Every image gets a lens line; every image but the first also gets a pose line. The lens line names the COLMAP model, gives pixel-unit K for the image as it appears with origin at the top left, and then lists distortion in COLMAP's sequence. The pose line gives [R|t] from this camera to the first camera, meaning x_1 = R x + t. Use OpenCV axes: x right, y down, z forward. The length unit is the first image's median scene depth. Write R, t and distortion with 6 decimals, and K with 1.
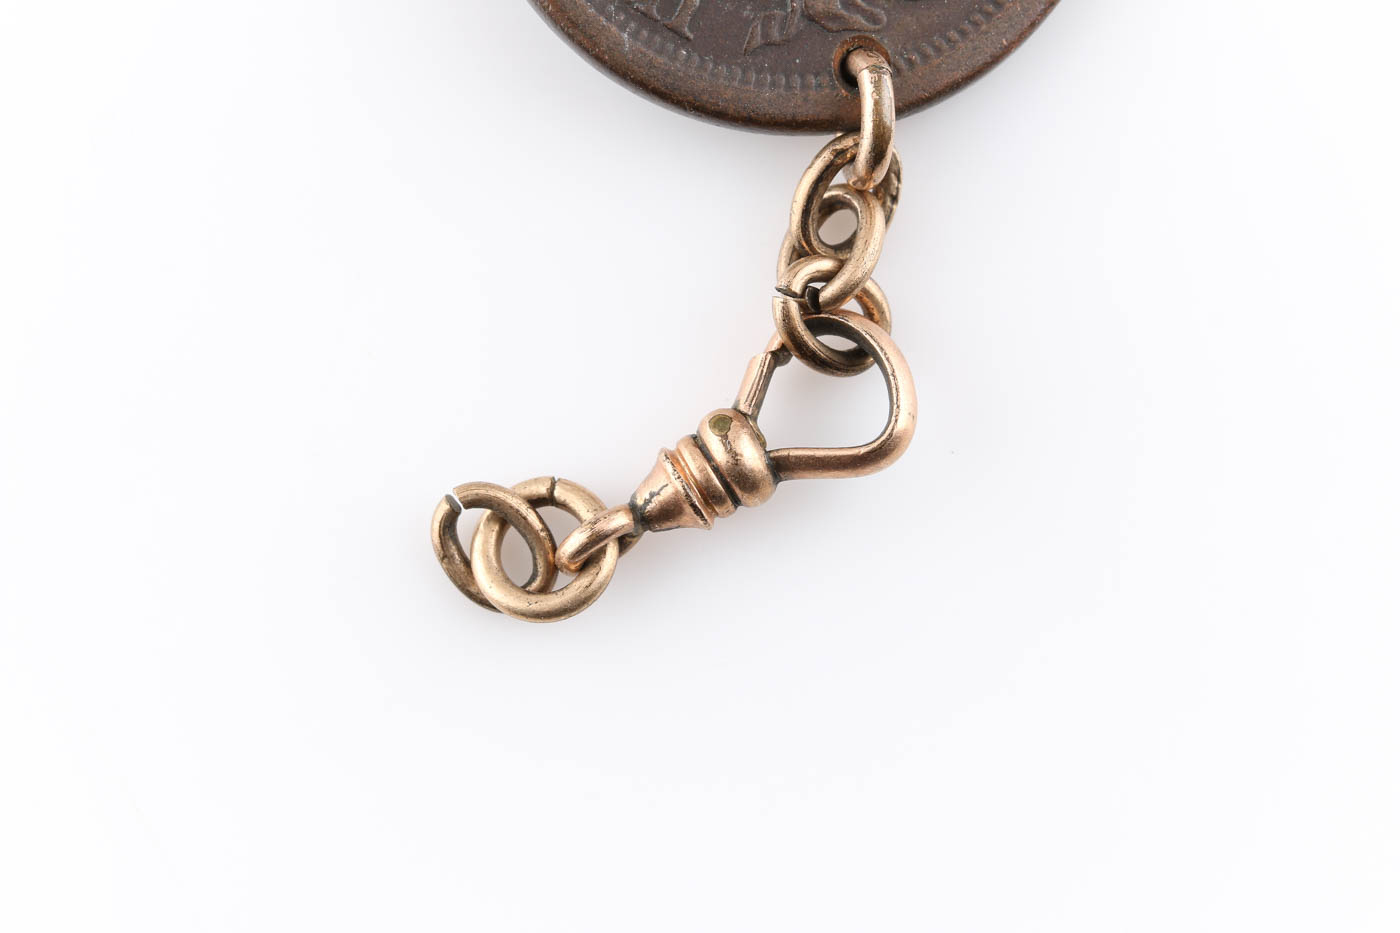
lens RADIAL K [[3902.3, 0, 699.0], [0, 3902.3, 466.1], [0, 0, 1]] dist [-0.616512, 0.000000]
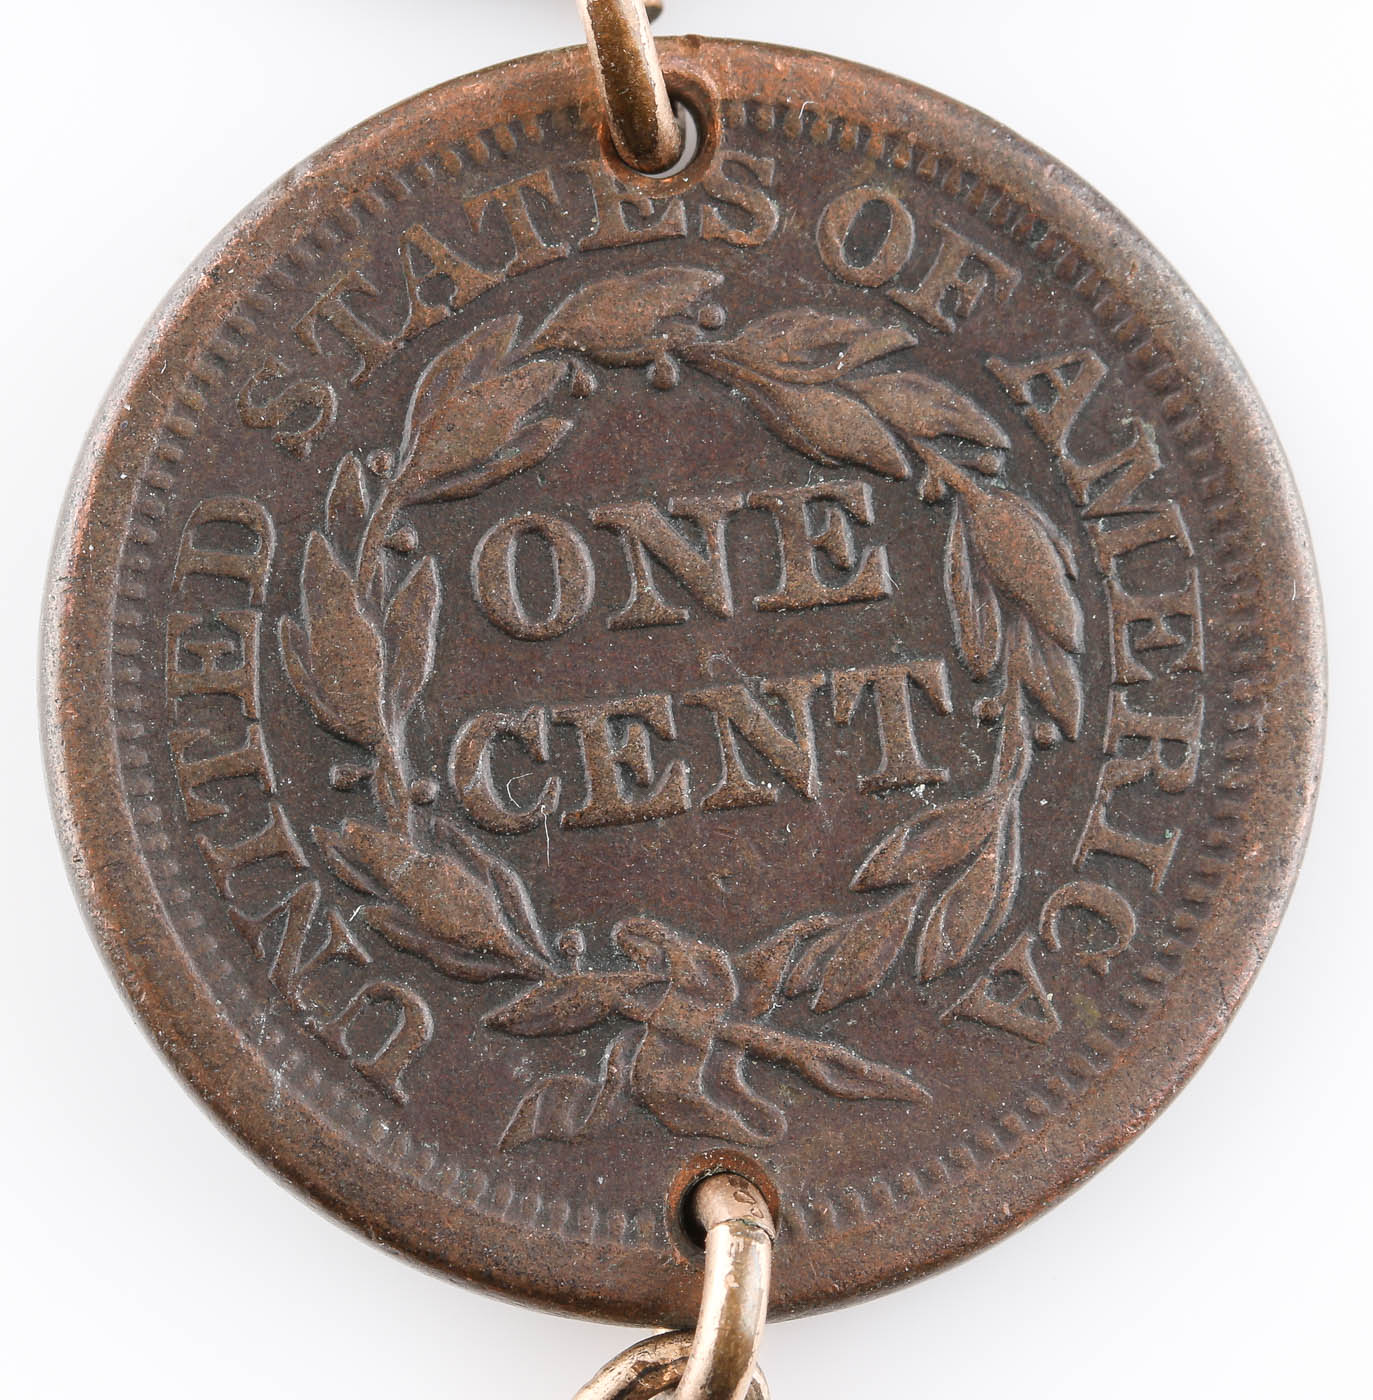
lens RADIAL K [[4464.9, 0, 687.3], [0, 4464.9, 700.1], [0, 0, 1]] dist [-0.511161, 0.000000]
pose [[0.984379, 0.171093, -0.041525, 0.050344], [-0.173911, 0.981667, -0.077999, -0.123183], [0.027419, 0.084002, 0.996088, 0.407885]]
